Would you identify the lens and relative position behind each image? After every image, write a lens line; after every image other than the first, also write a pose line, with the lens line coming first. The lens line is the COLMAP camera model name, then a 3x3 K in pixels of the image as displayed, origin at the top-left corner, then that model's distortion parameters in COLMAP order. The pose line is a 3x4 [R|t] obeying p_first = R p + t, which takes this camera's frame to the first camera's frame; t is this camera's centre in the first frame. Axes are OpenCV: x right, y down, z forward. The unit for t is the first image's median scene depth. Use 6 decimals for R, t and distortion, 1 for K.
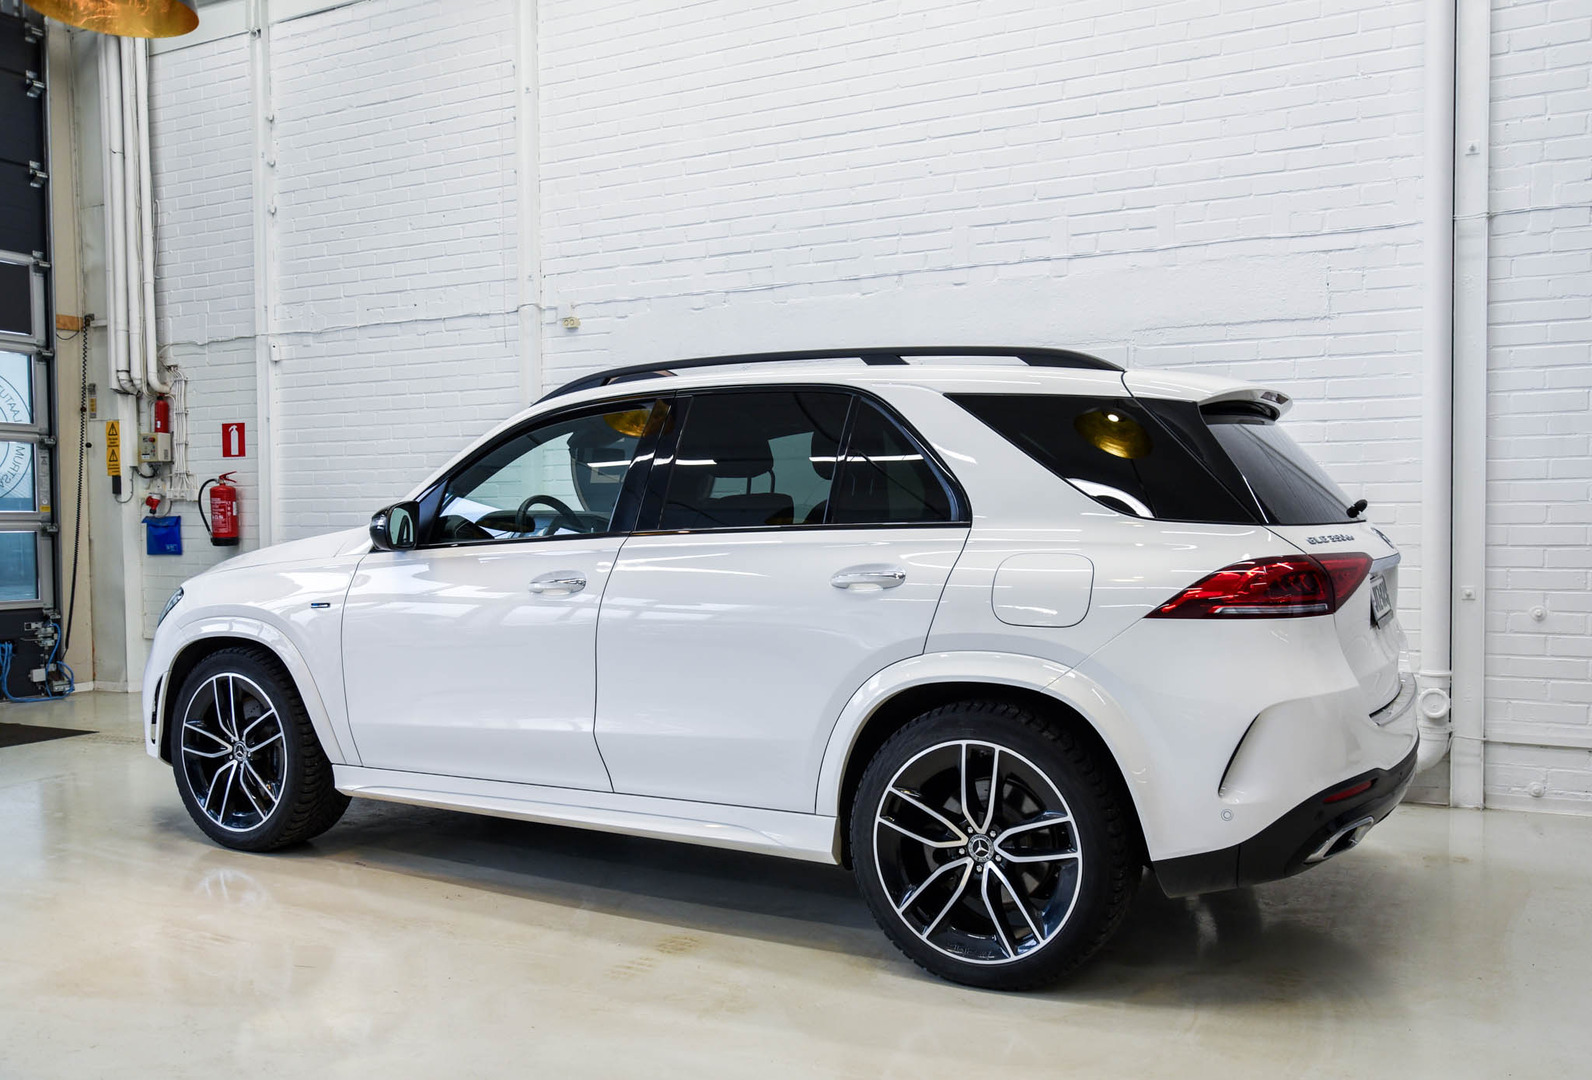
lens RADIAL K [[1314.3, 0, 819.9], [0, 1314.3, 553.2], [0, 0, 1]] dist [-0.047189, 0.080692]
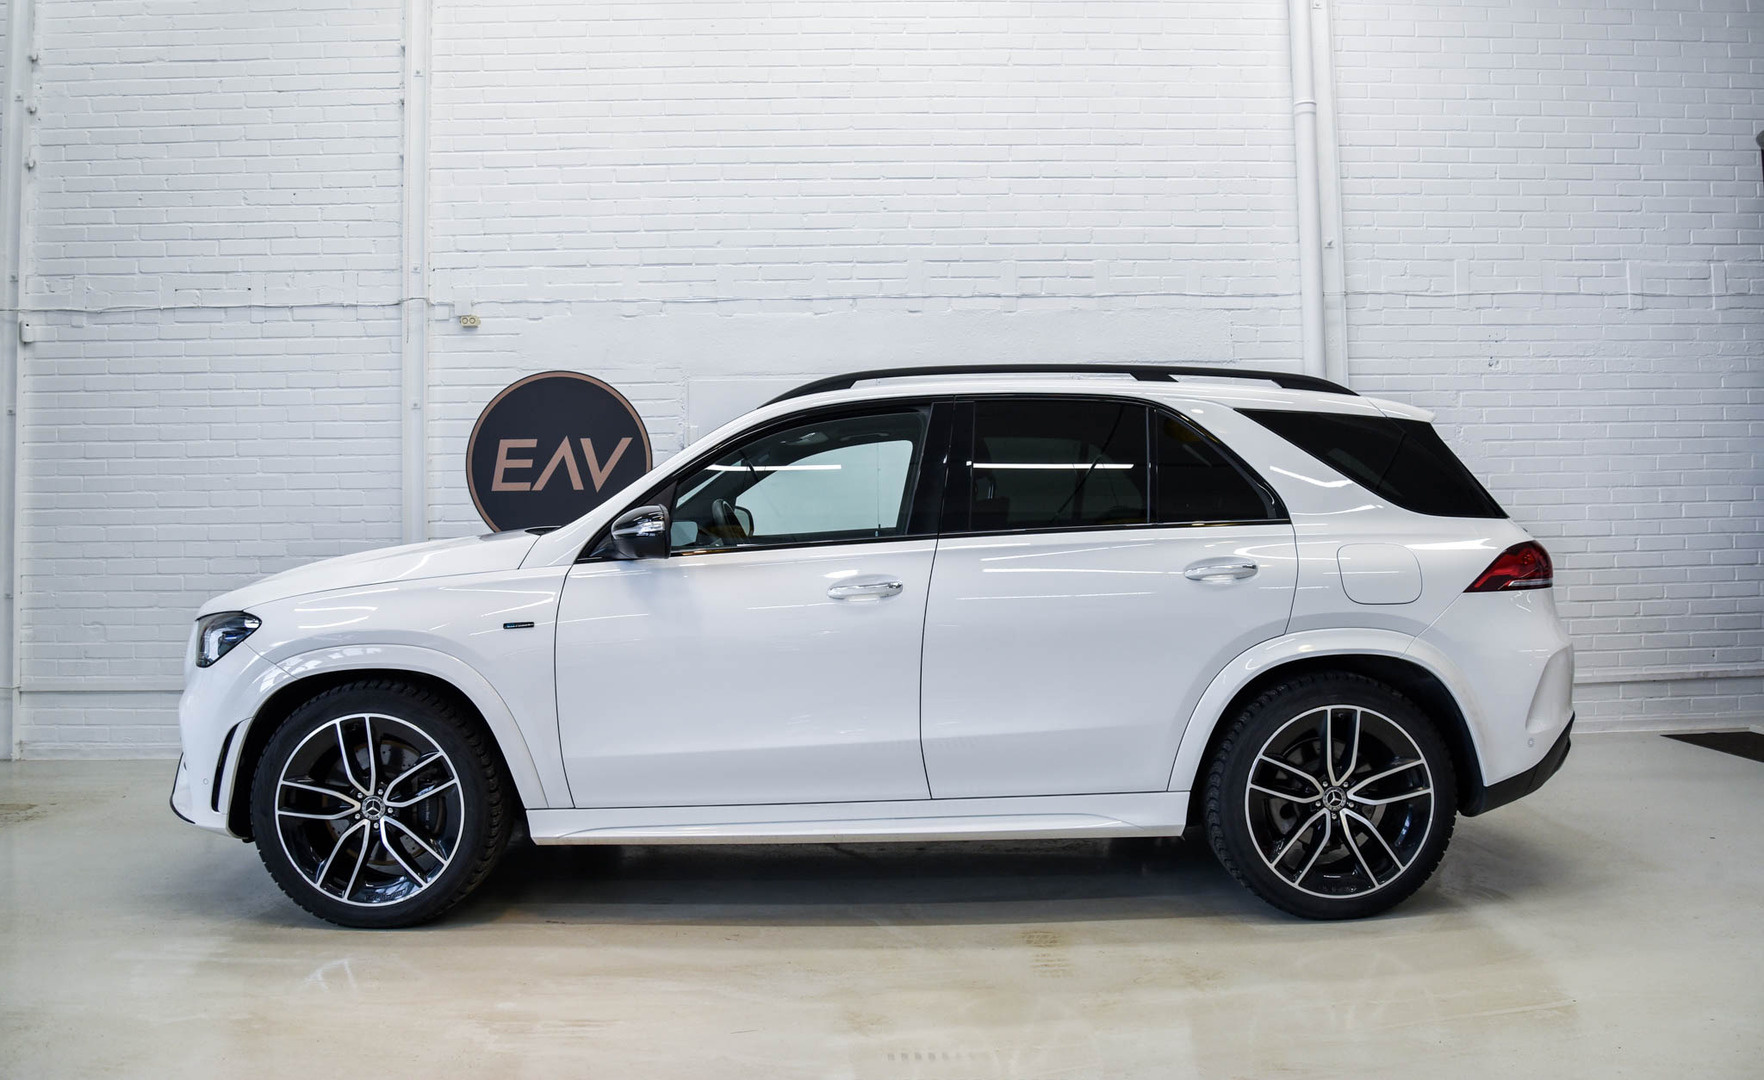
lens RADIAL K [[1223.7, 0, 885.2], [0, 1223.7, 472.4], [0, 0, 1]] dist [-0.096501, 0.050843]
pose [[0.877390, 0.013982, 0.479573, -0.541520], [0.023912, 0.997059, -0.072818, 0.003391], [-0.479181, 0.075357, 0.874475, 0.173682]]
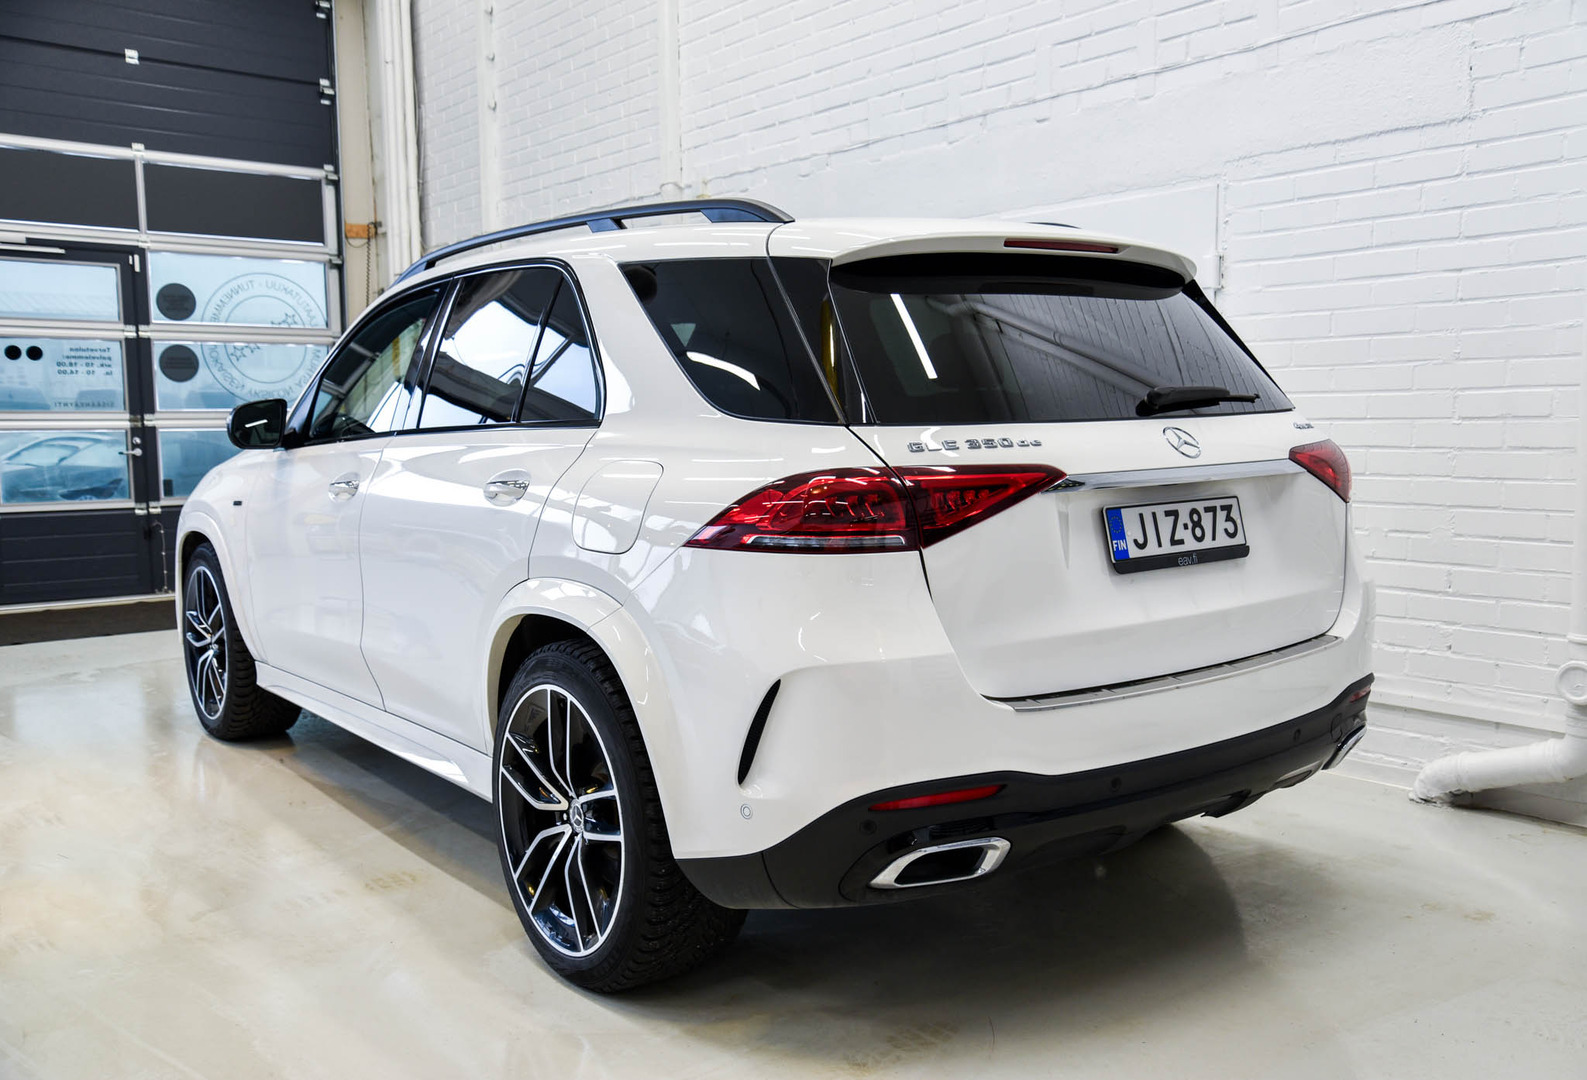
lens RADIAL K [[1392.1, 0, 793.5], [0, 1392.1, 540.0], [0, 0, 1]] dist [0.013320, 0.013862]
pose [[0.910397, 0.032814, -0.412432, 0.441972], [-0.005537, 0.997727, 0.067159, -0.006642], [0.413699, -0.058857, 0.908509, 0.194094]]
